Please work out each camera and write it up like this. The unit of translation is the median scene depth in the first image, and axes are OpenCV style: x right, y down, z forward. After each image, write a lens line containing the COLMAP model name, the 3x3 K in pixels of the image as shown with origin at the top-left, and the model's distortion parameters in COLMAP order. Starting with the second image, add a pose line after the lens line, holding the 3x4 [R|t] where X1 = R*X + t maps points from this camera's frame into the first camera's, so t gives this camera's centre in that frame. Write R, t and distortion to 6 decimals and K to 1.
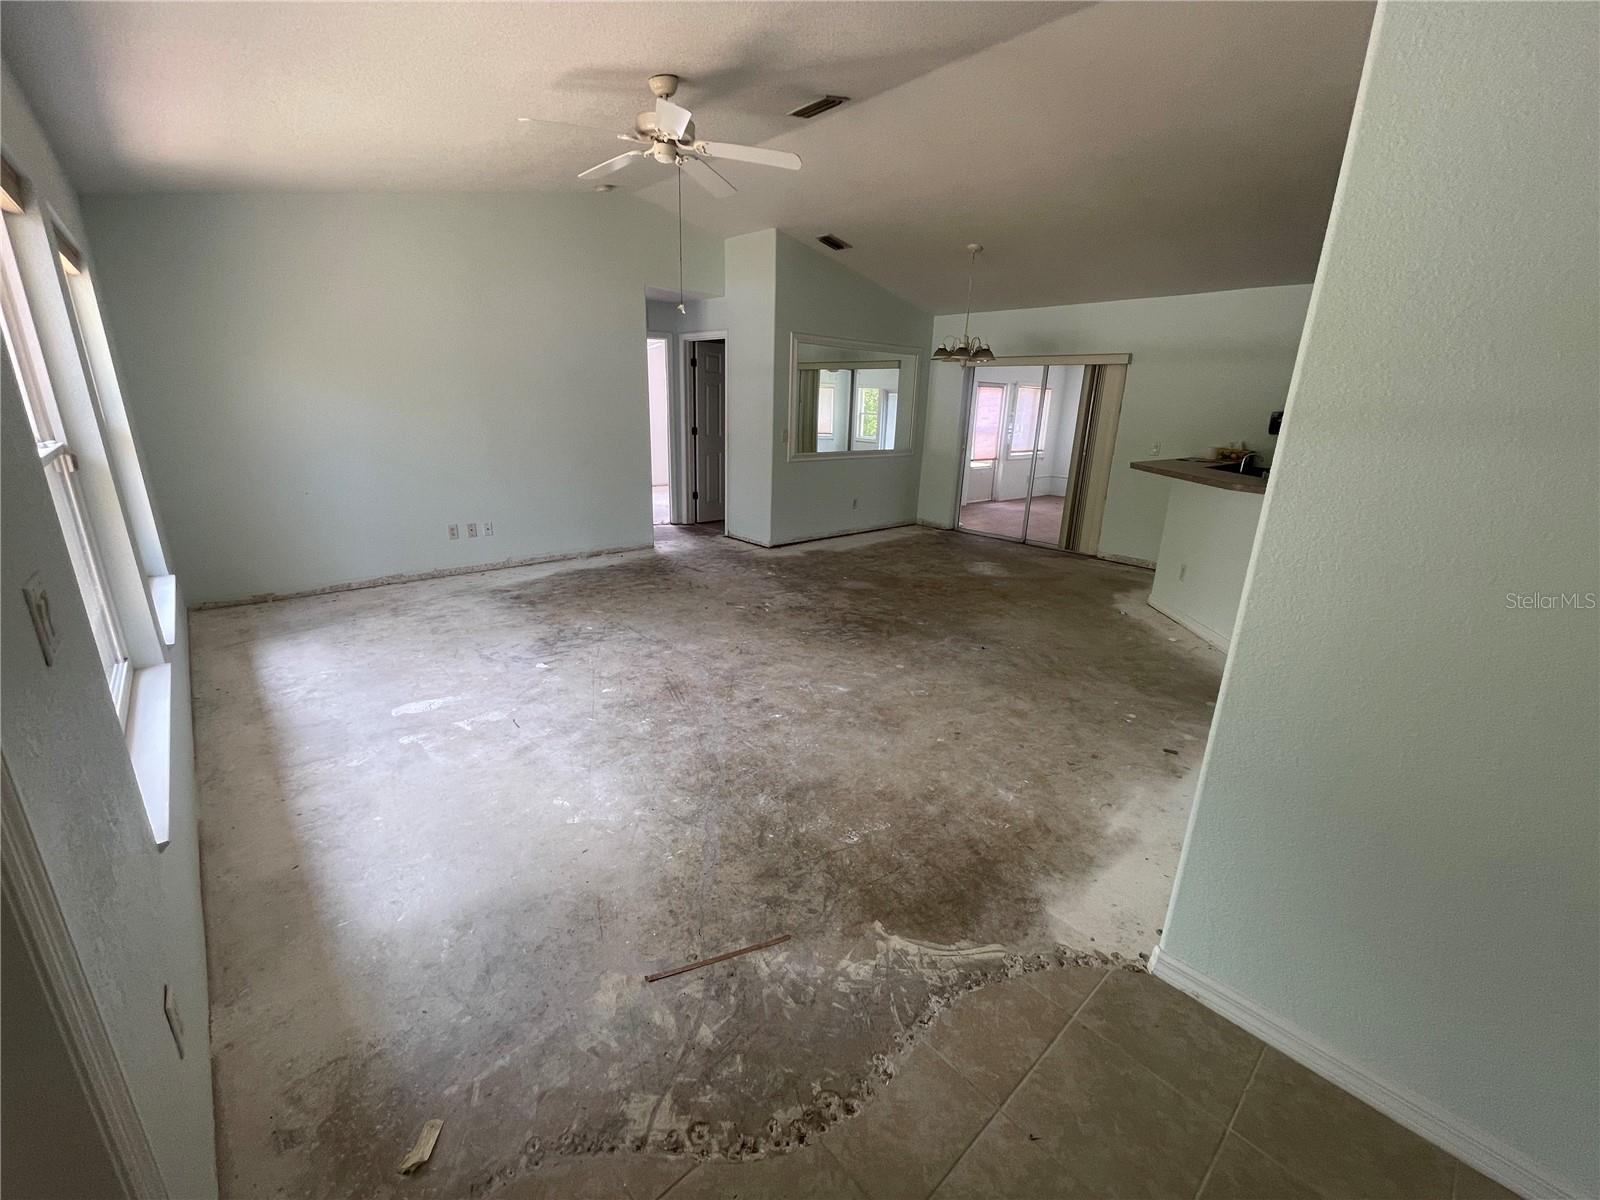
lens RADIAL K [[652.3, 0, 795.4], [0, 652.3, 594.2], [0, 0, 1]] dist [-0.003351, -0.000141]
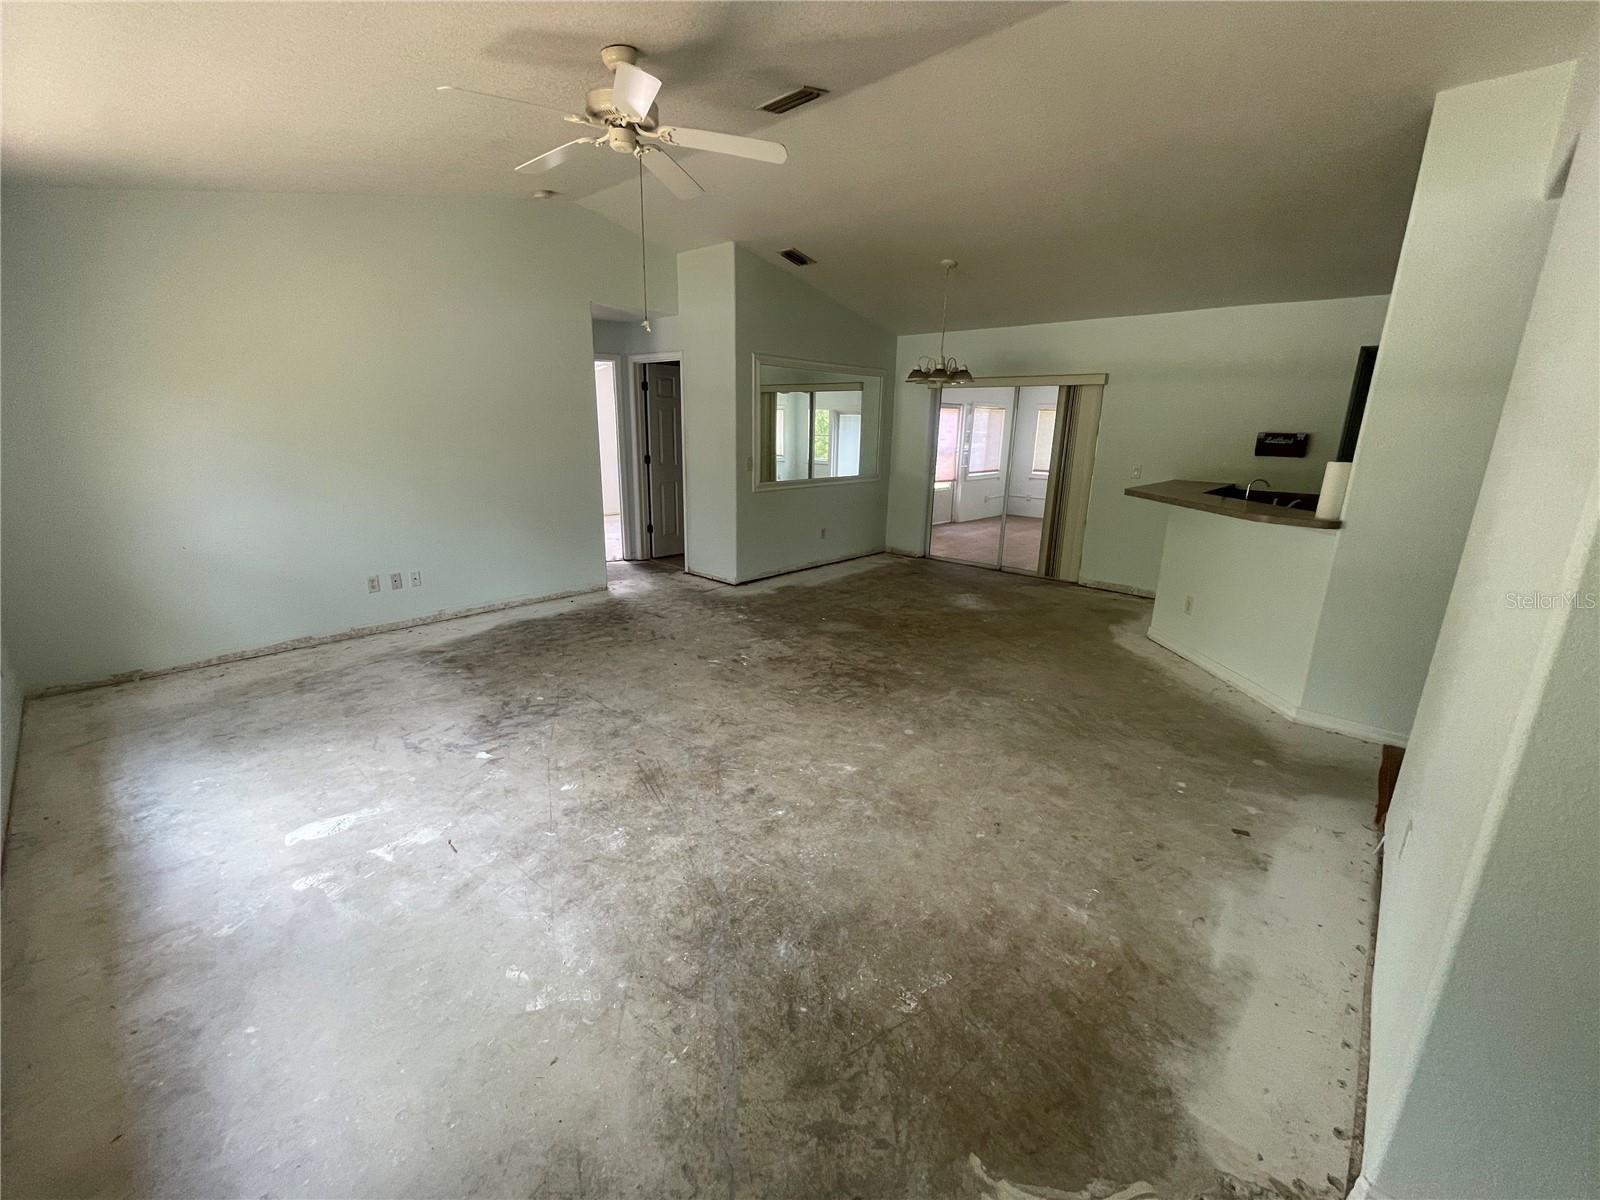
lens RADIAL K [[651.1, 0, 795.6], [0, 651.1, 594.3], [0, 0, 1]] dist [-0.002271, 0.000568]
pose [[0.996068, -0.033537, 0.081998, -0.052553], [0.035782, 0.999020, -0.026066, -0.052831], [-0.081044, 0.028898, 0.996292, 0.132197]]
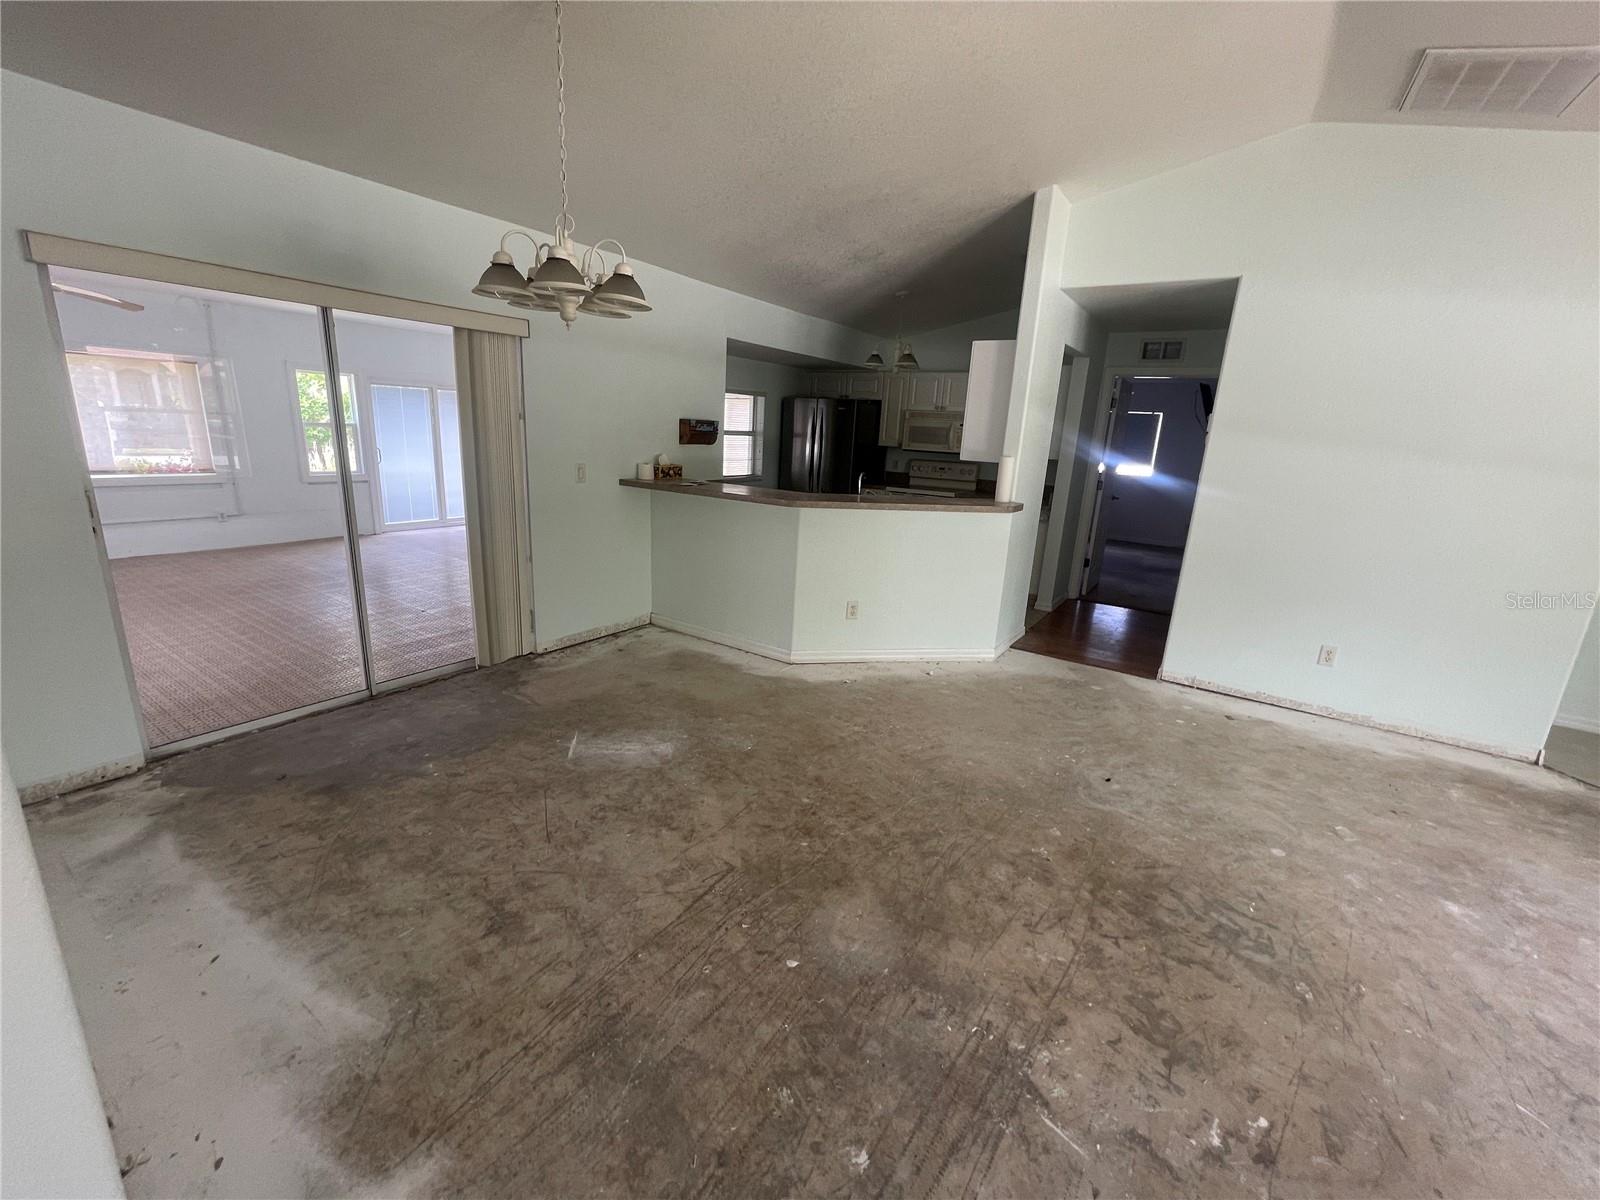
lens RADIAL K [[651.1, 0, 795.6], [0, 651.1, 594.3], [0, 0, 1]] dist [-0.002271, 0.000568]
pose [[-0.231571, -0.283861, 0.930483, -0.251483], [0.219819, 0.916475, 0.334294, -0.433291], [-0.947657, 0.281951, -0.149831, 1.409094]]
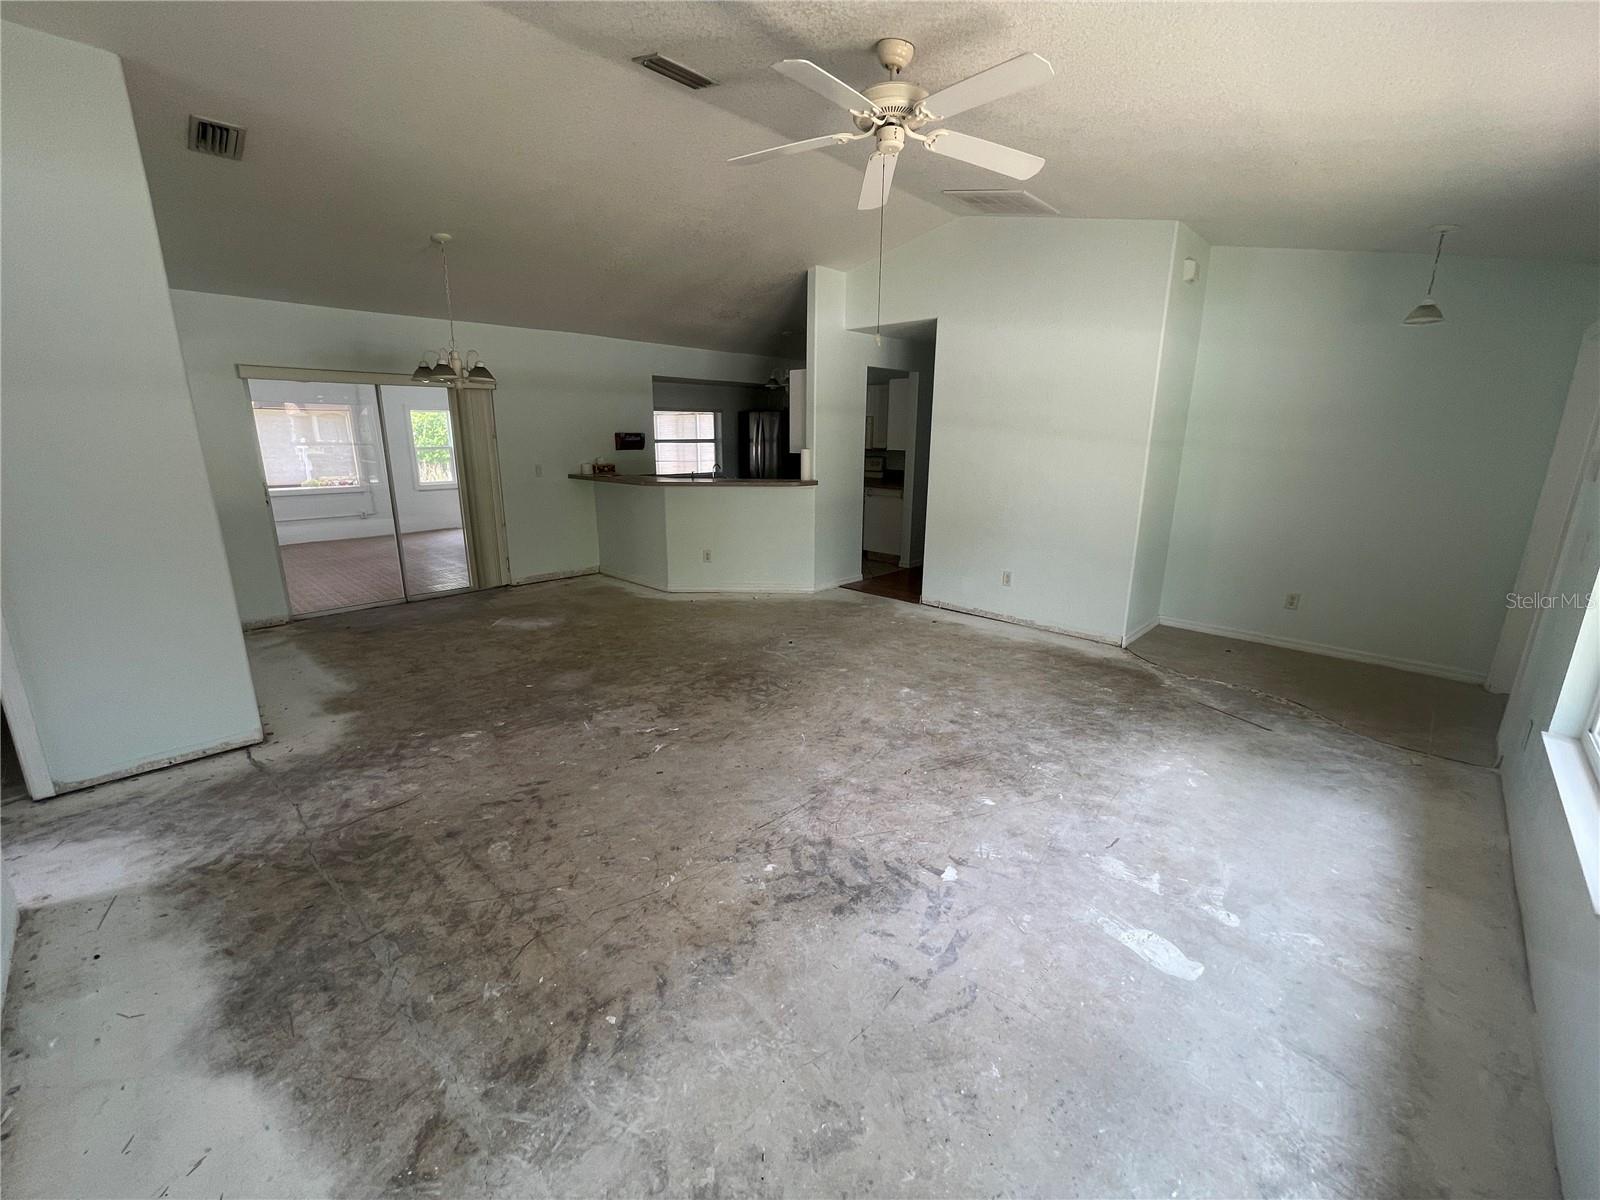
lens RADIAL K [[651.1, 0, 795.6], [0, 651.1, 594.3], [0, 0, 1]] dist [-0.002271, 0.000568]
pose [[-0.061460, -0.272809, 0.960103, -0.839487], [0.276958, 0.919486, 0.278997, -0.331459], [-0.958914, 0.283056, 0.019045, 0.965205]]
